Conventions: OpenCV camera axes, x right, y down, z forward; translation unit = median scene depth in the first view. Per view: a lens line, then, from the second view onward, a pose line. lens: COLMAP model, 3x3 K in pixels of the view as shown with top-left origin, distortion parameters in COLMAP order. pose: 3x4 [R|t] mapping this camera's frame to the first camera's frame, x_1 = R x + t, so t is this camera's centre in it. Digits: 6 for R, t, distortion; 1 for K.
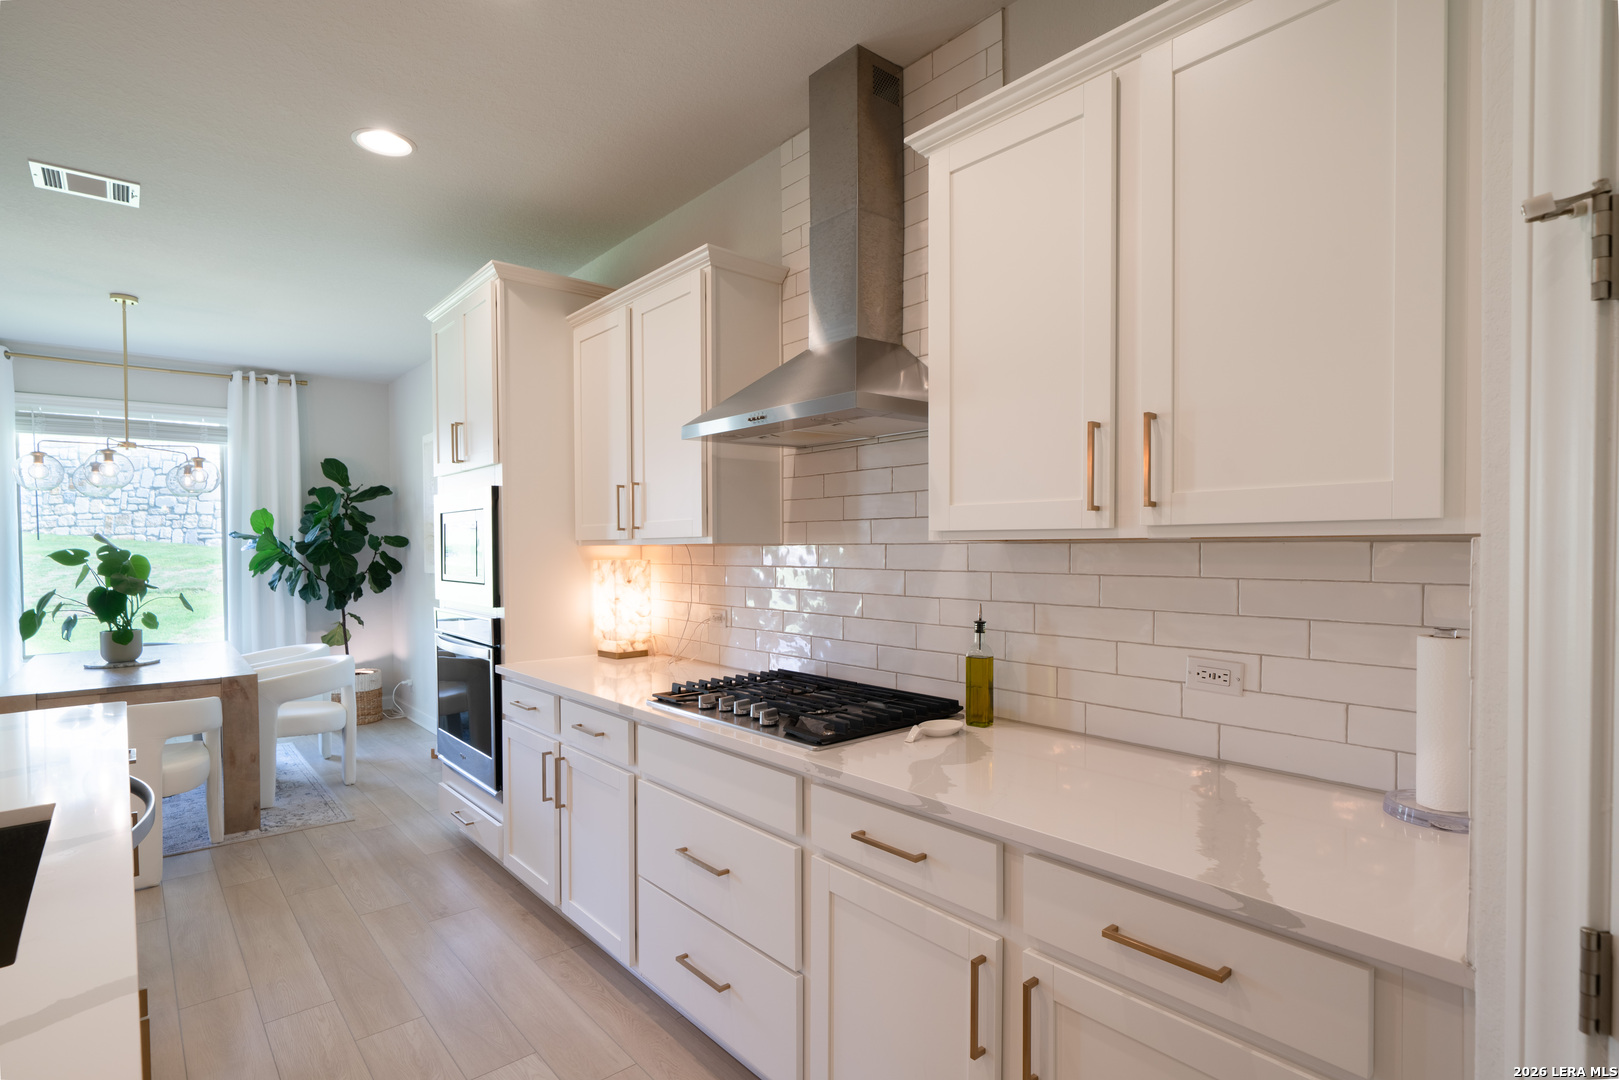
lens RADIAL K [[752.4, 0, 815.1], [0, 752.4, 566.2], [0, 0, 1]] dist [-0.001381, 0.000790]
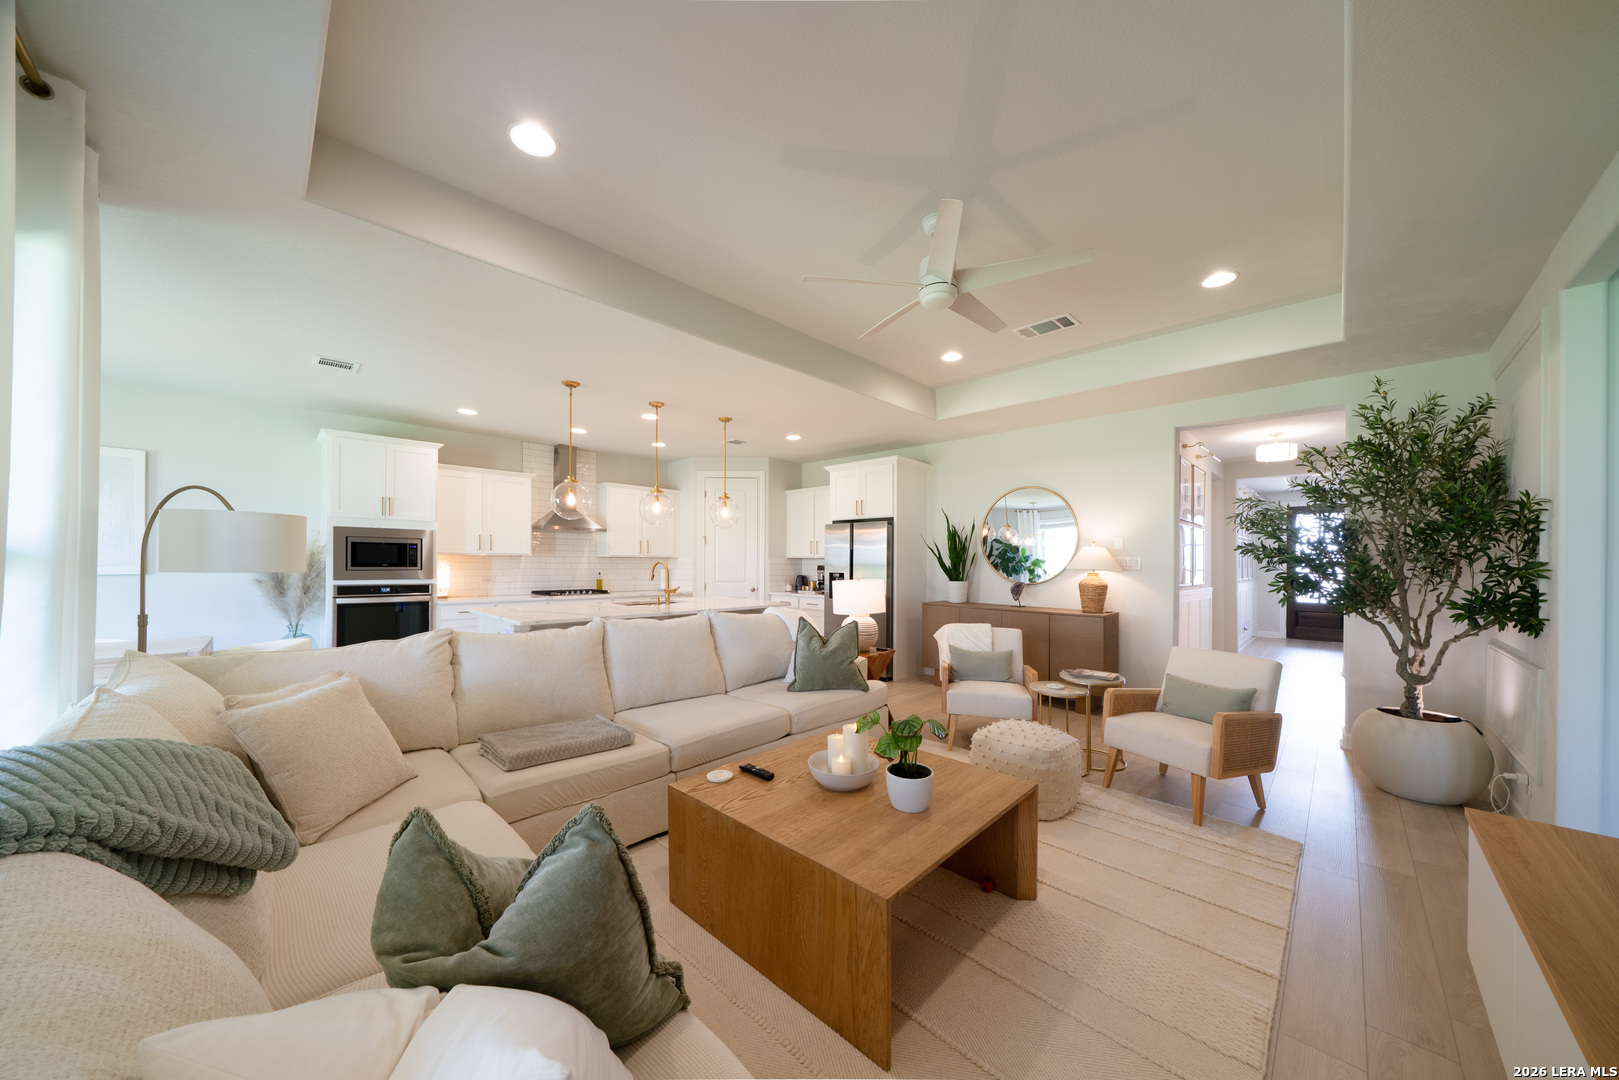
lens RADIAL K [[547.2, 0, 809.2], [0, 547.2, 557.8], [0, 0, 1]] dist [-0.001414, -0.000113]
pose [[-0.051711, 0.013377, 0.998573, -3.164662], [0.016241, 0.999789, -0.012552, 0.038658], [-0.998530, 0.015568, -0.051917, -0.215274]]
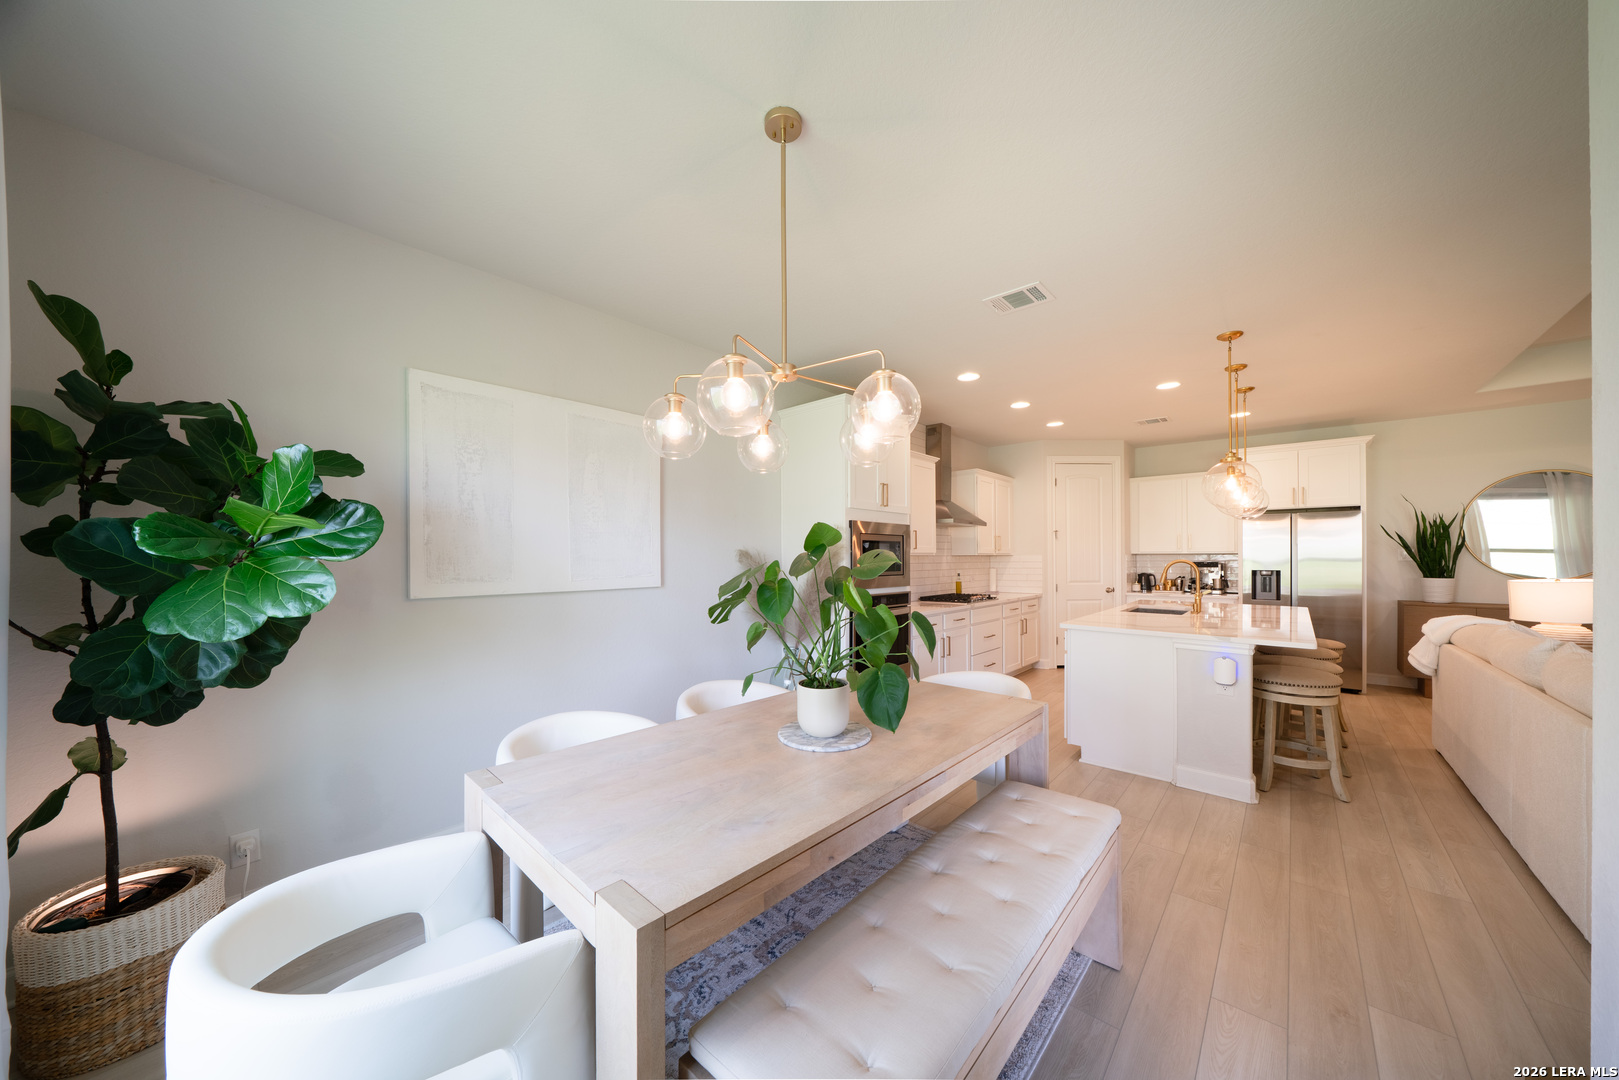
lens RADIAL K [[547.2, 0, 809.2], [0, 547.2, 557.8], [0, 0, 1]] dist [-0.001414, -0.000113]
pose [[-0.101182, 0.008143, 0.994835, -2.551144], [0.030473, 0.999523, -0.005082, -0.026590], [-0.994401, 0.029801, -0.101382, 1.938490]]
